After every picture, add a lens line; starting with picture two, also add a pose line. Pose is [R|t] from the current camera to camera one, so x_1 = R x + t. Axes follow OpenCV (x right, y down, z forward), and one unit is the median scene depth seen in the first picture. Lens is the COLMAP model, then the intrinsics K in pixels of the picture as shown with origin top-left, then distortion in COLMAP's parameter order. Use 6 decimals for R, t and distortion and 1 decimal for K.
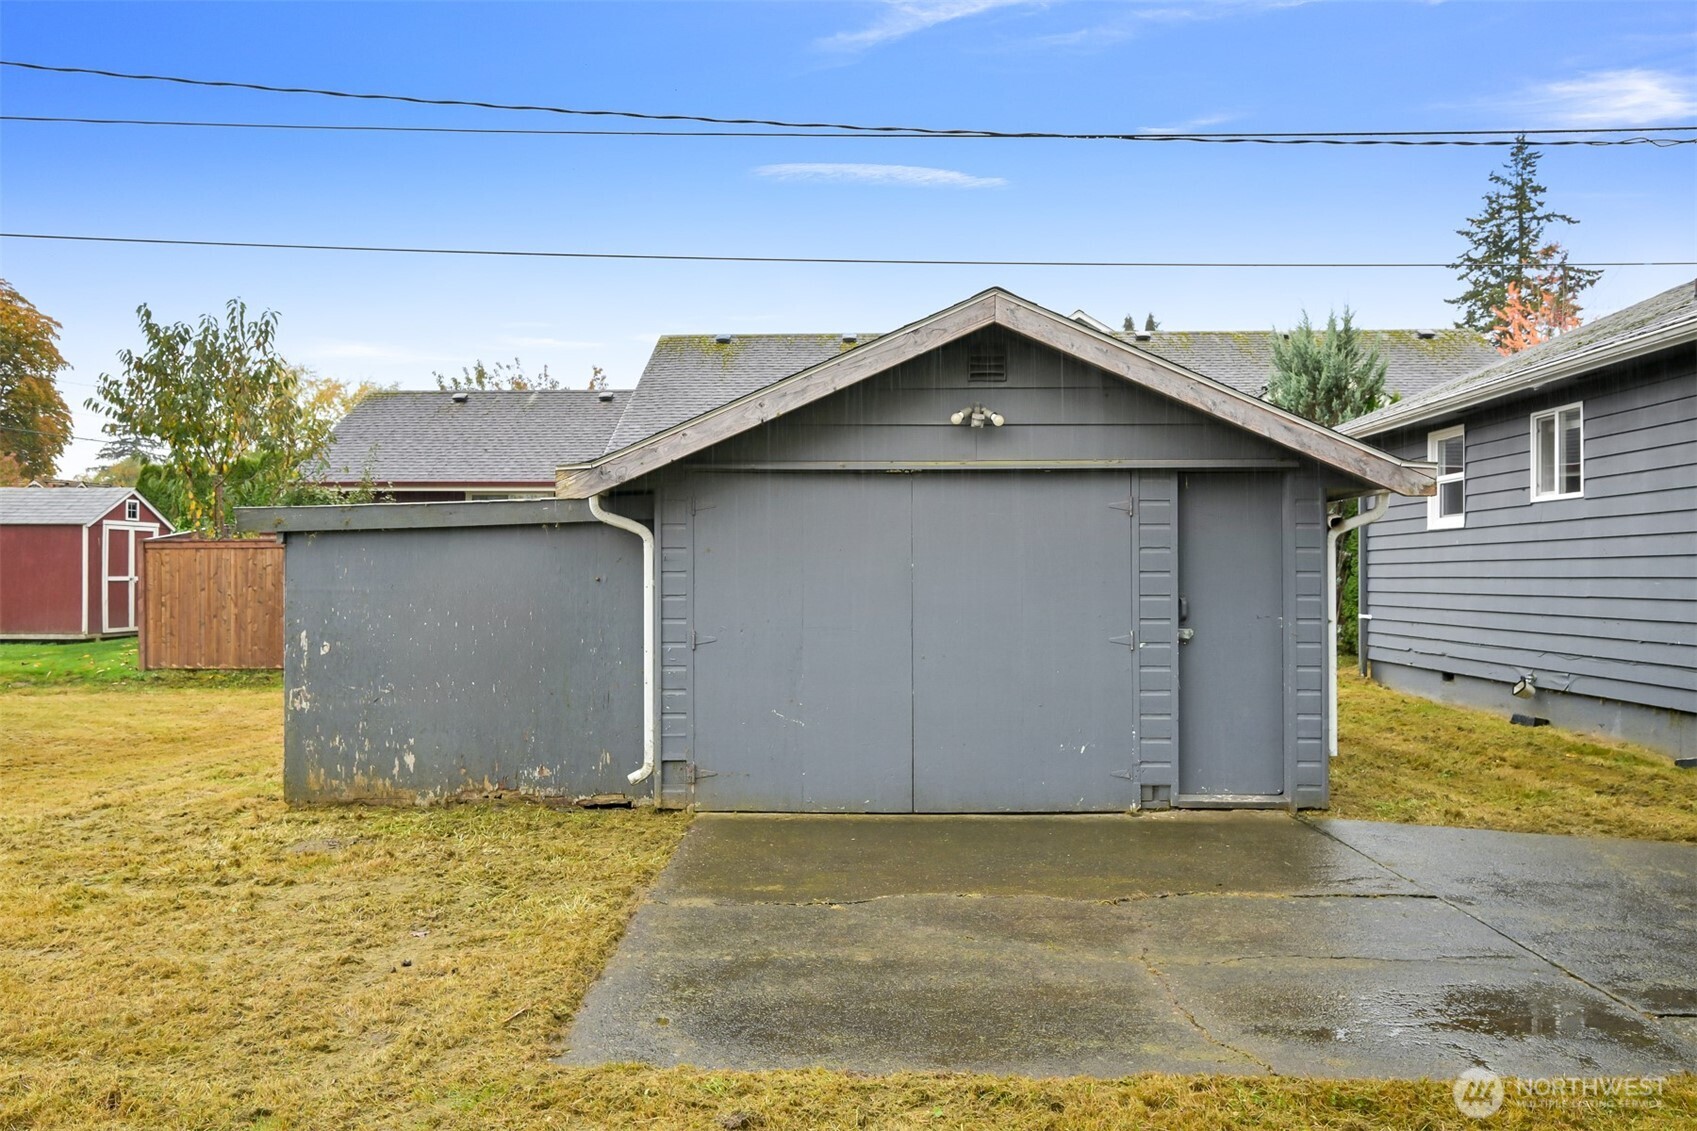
lens RADIAL K [[1256.9, 0, 869.6], [0, 1256.9, 565.6], [0, 0, 1]] dist [0.000162, -0.000238]
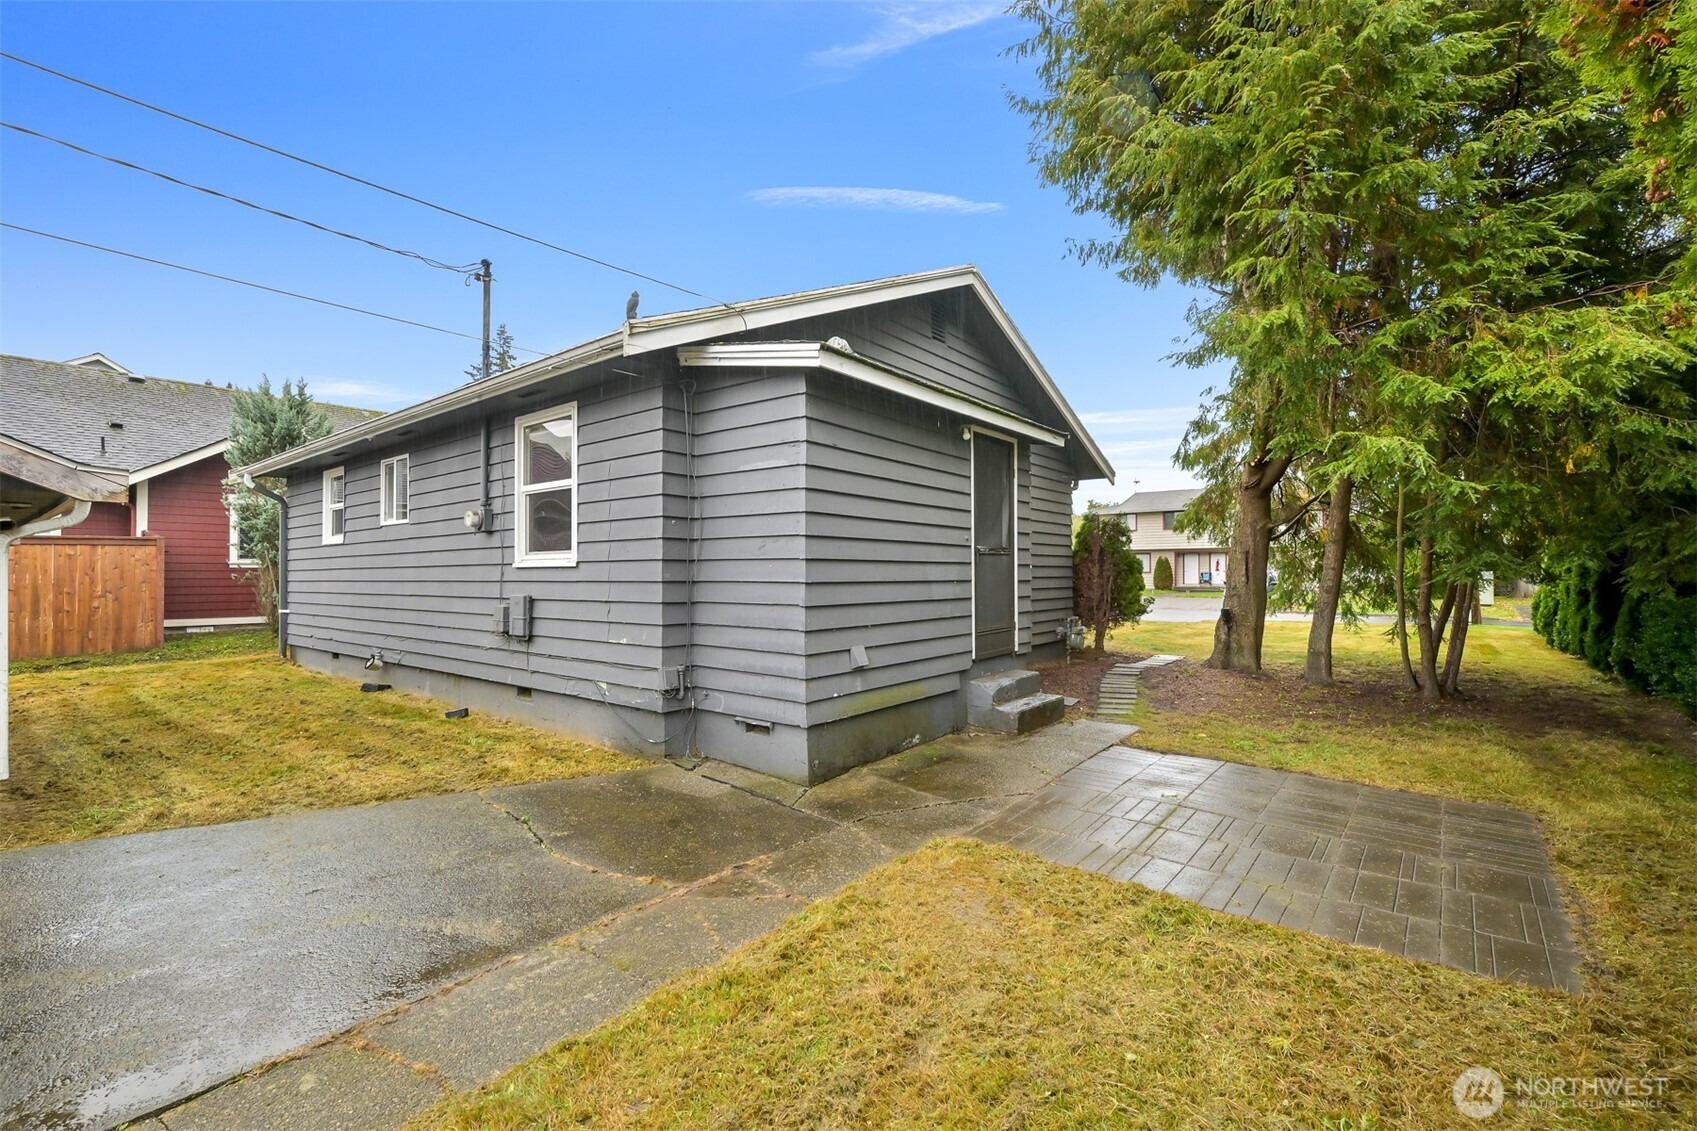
lens RADIAL K [[714.1, 0, 852.6], [0, 714.1, 567.8], [0, 0, 1]] dist [0.001084, 0.000114]
pose [[0.606633, 0.005721, 0.794961, 0.147068], [-0.001549, 0.999981, -0.006015, -0.000600], [-0.794980, 0.002418, 0.606631, 0.083949]]
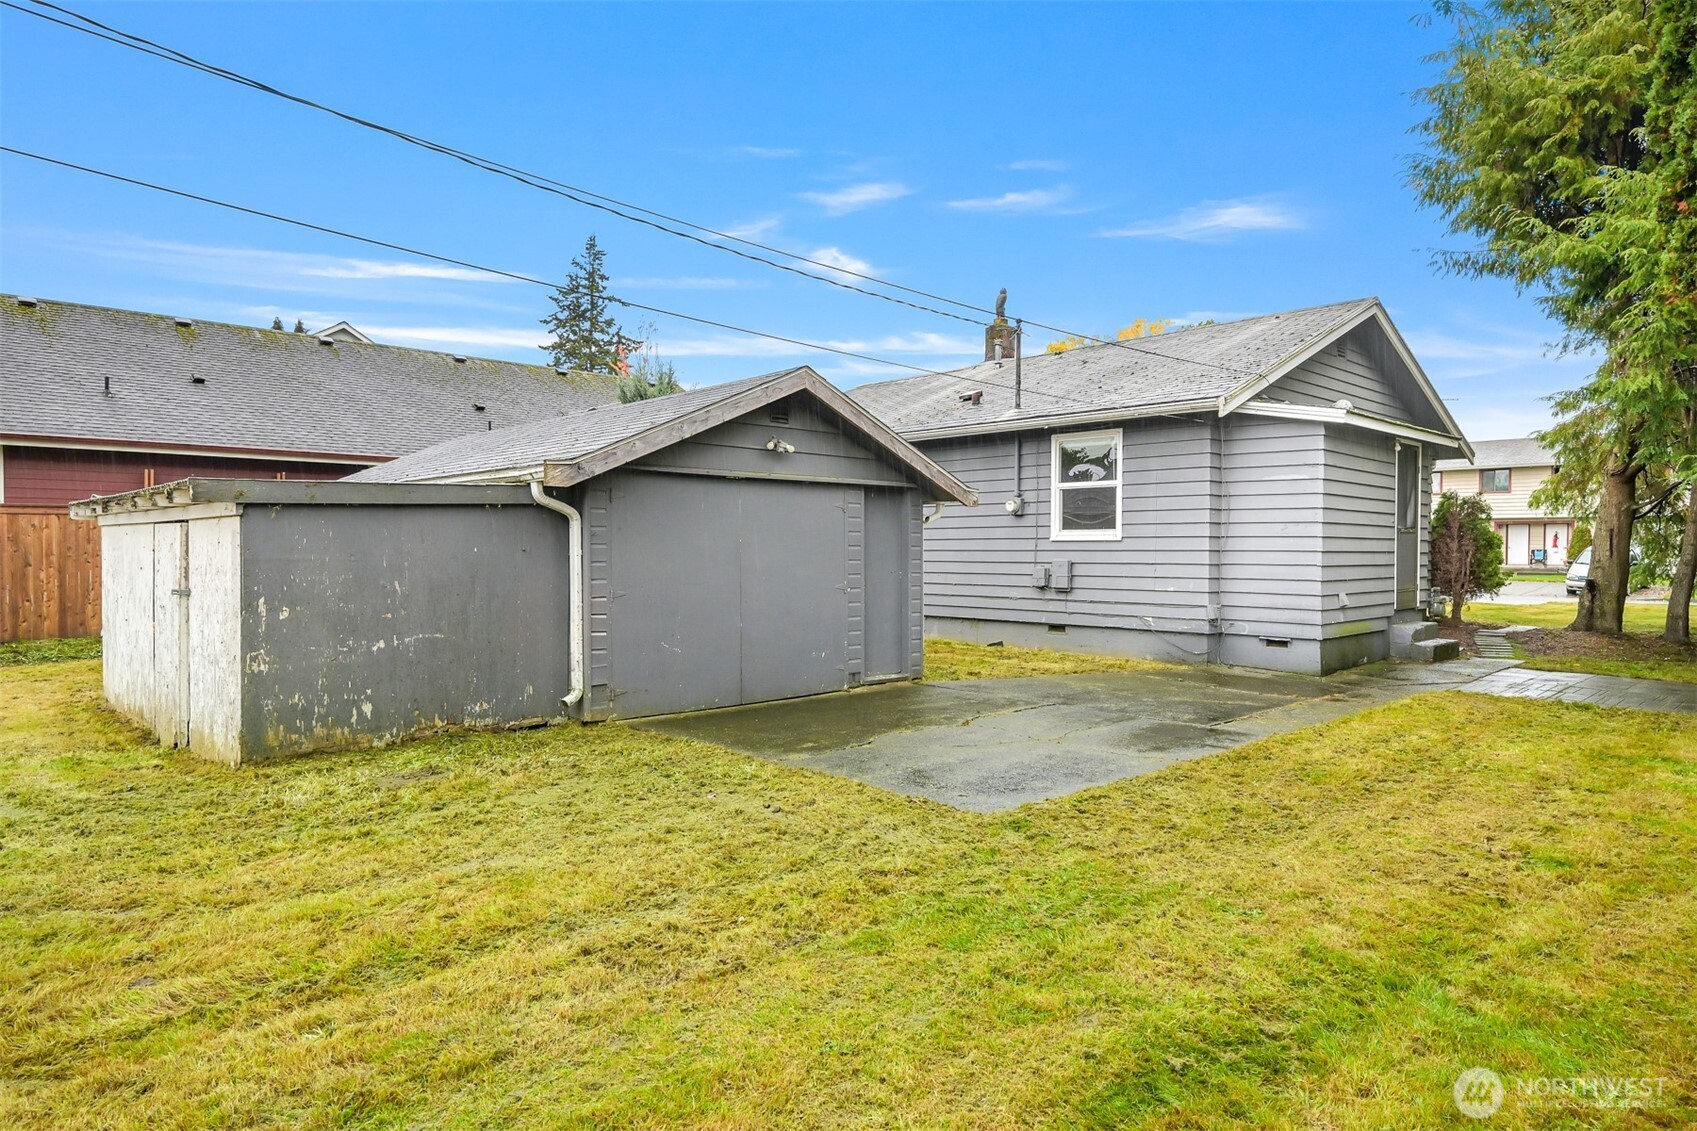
lens RADIAL K [[993.8, 0, 848.5], [0, 993.8, 565.5], [0, 0, 1]] dist [-0.003020, -0.000058]
pose [[0.710982, -0.009023, 0.703152, -0.317874], [-0.007082, 0.999775, 0.019991, 0.002191], [-0.703175, -0.019193, 0.710758, 0.027843]]
